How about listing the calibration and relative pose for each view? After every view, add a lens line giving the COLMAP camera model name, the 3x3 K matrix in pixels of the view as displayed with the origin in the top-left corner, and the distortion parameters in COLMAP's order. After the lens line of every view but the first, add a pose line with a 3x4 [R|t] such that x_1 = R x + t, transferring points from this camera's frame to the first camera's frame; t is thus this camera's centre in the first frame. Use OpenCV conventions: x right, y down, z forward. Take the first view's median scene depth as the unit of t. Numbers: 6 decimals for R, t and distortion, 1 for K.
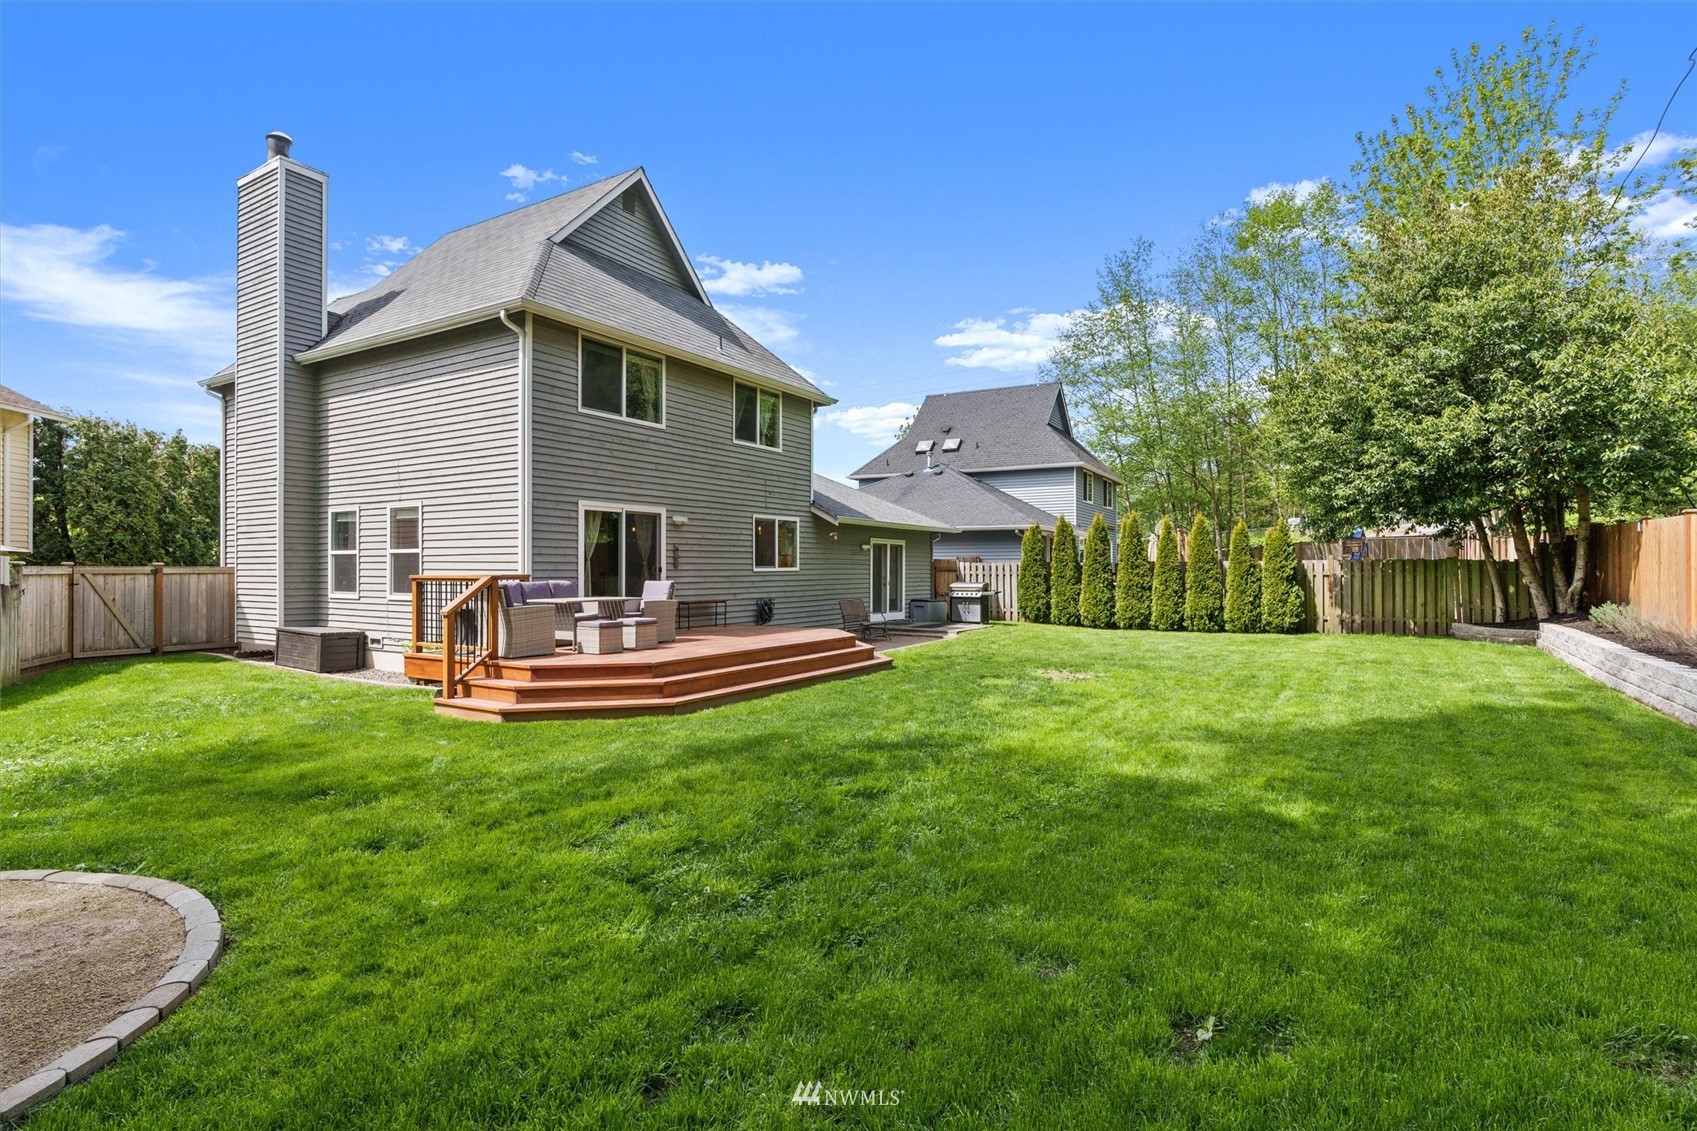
lens RADIAL K [[838.3, 0, 848.5], [0, 838.3, 565.5], [0, 0, 1]] dist [-0.002236, 0.000885]
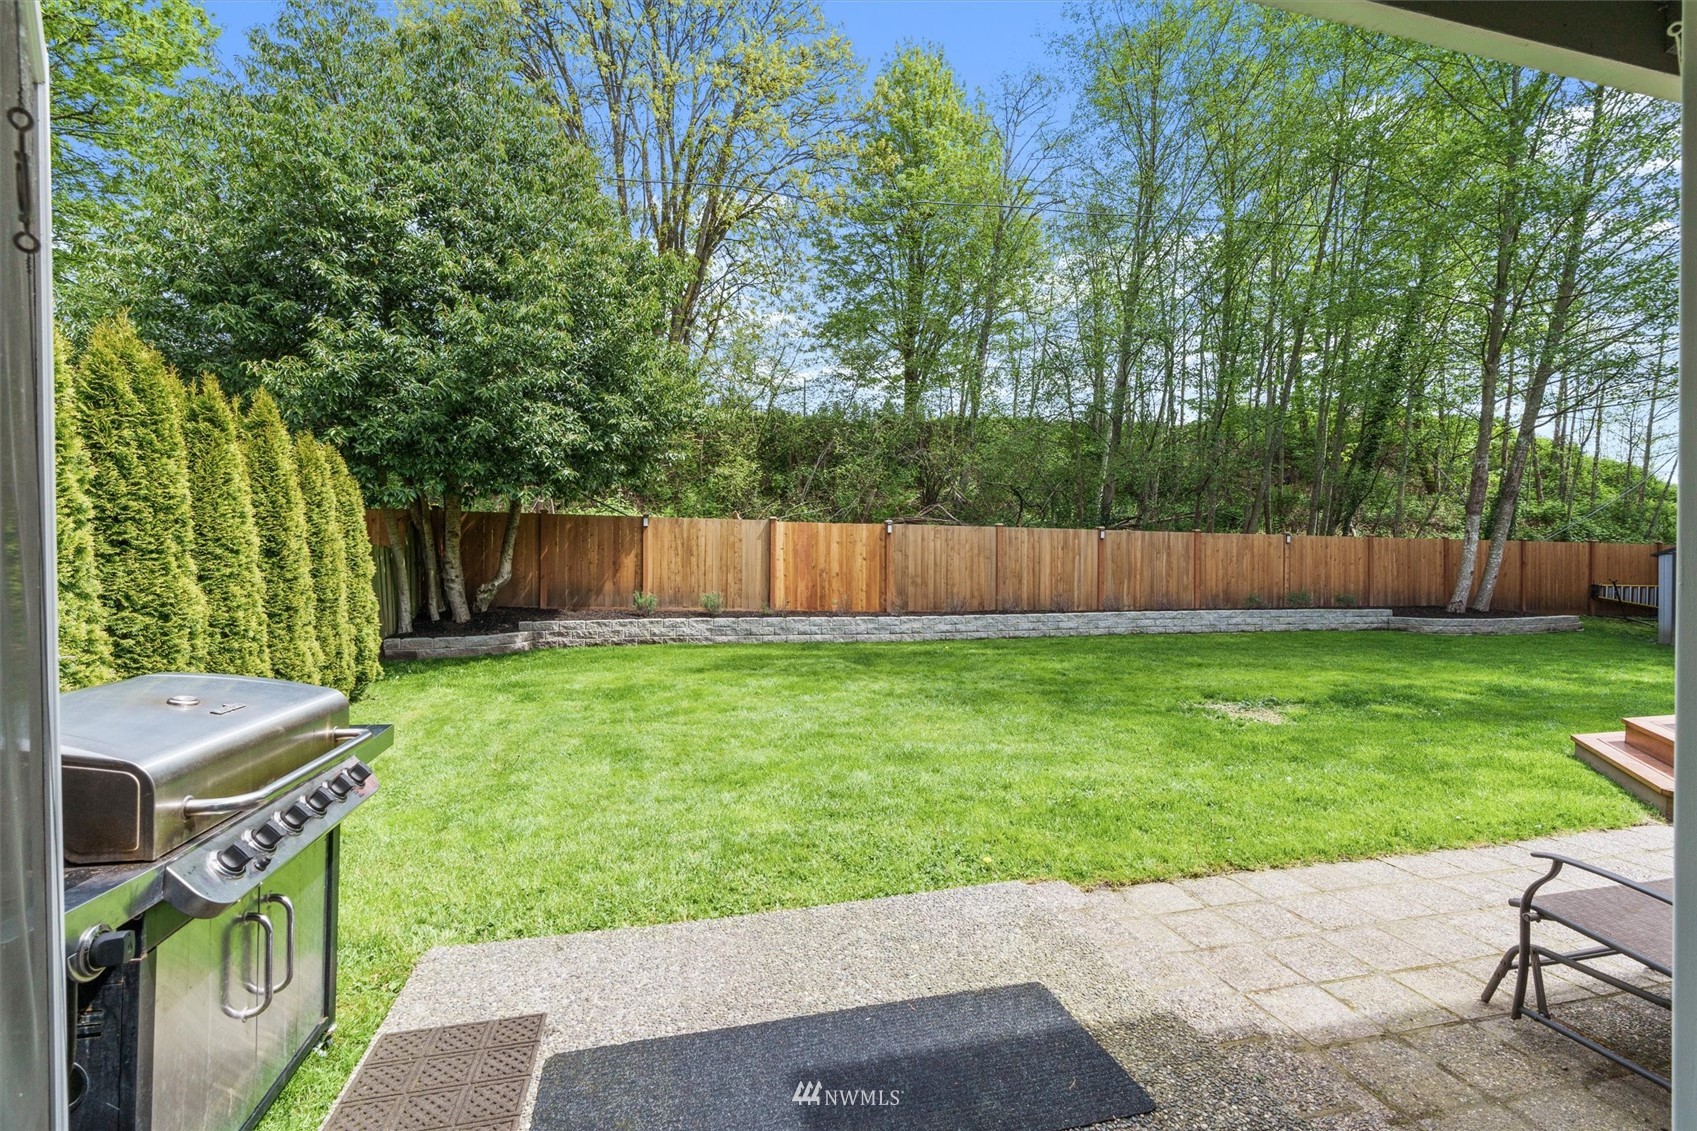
lens RADIAL K [[772.7, 0, 853.9], [0, 772.7, 559.7], [0, 0, 1]] dist [-0.000249, 0.000925]
pose [[-0.719808, 0.004024, 0.694161, 0.039238], [-0.003785, 0.999946, -0.009720, 0.012233], [-0.694163, -0.009624, -0.719754, 1.474182]]
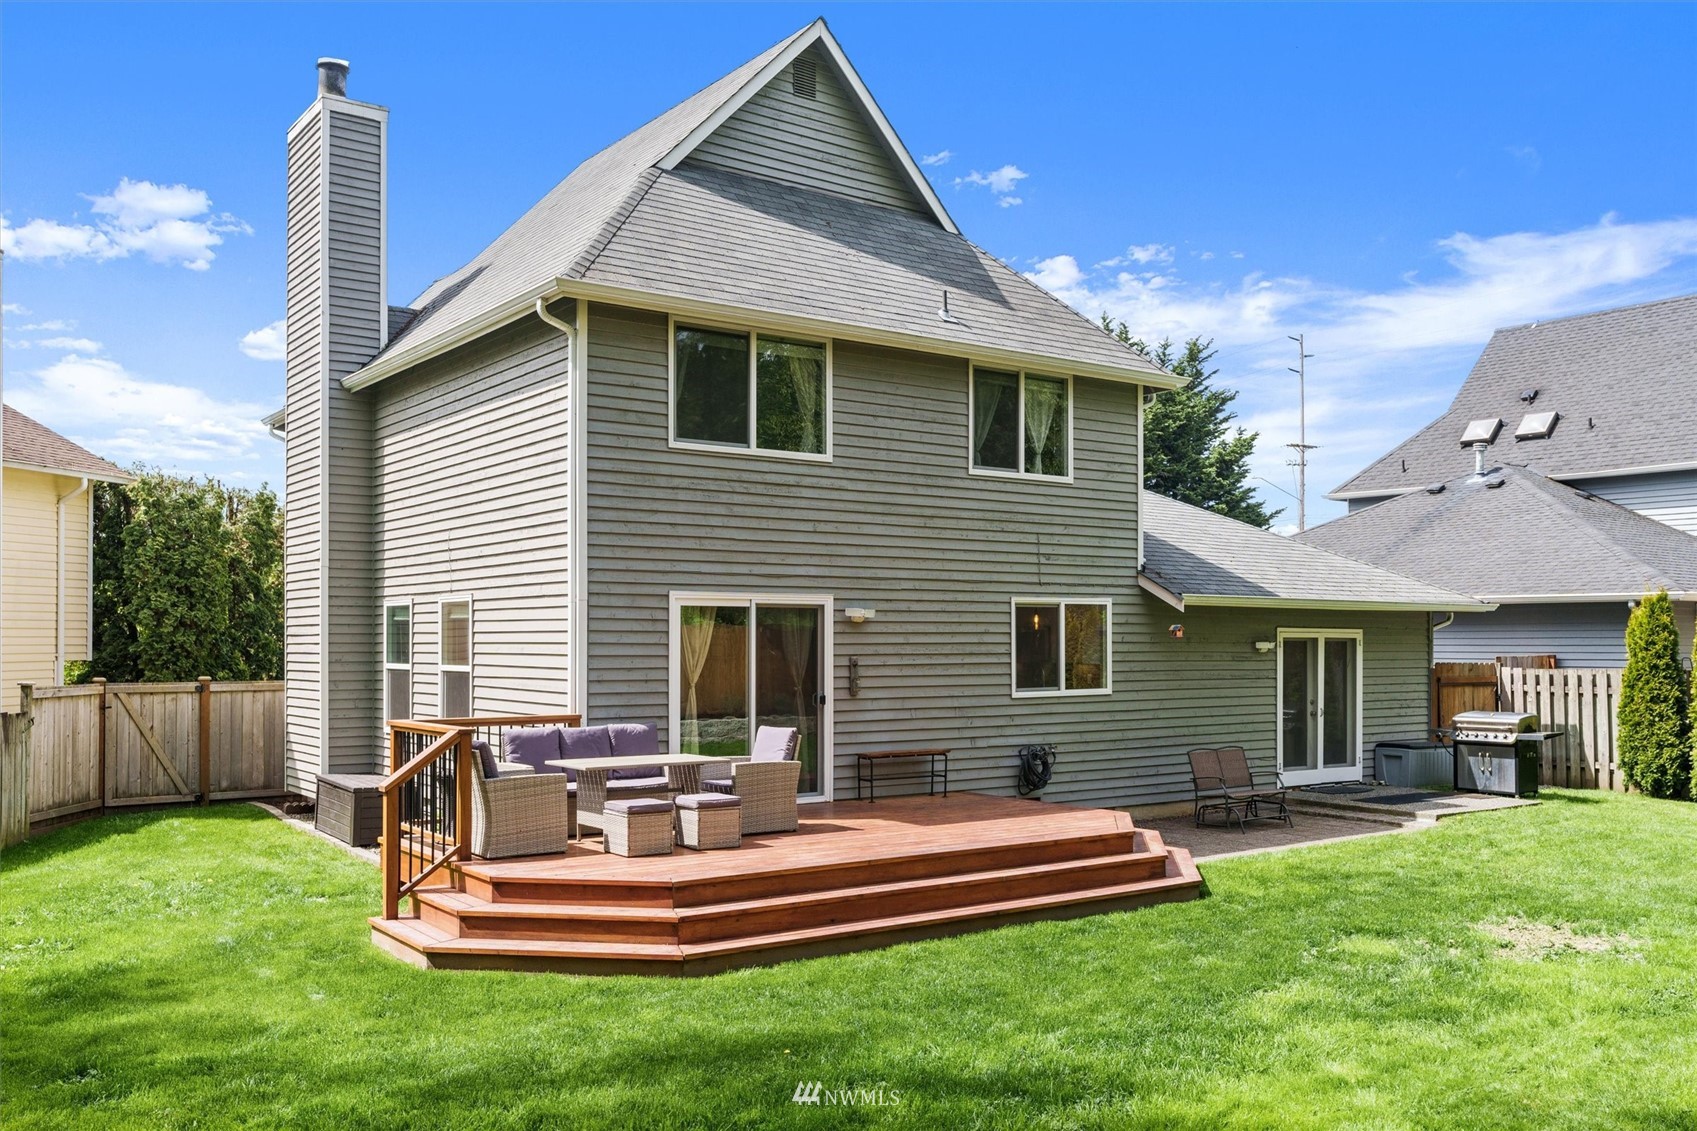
lens RADIAL K [[1455.6, 0, 842.3], [0, 1455.6, 632.6], [0, 0, 1]] dist [0.011296, 0.005736]
pose [[0.920770, -0.003185, -0.390092, 0.181882], [0.001947, 0.999992, -0.003569, -0.037283], [0.390100, 0.002527, 0.920769, 0.056144]]
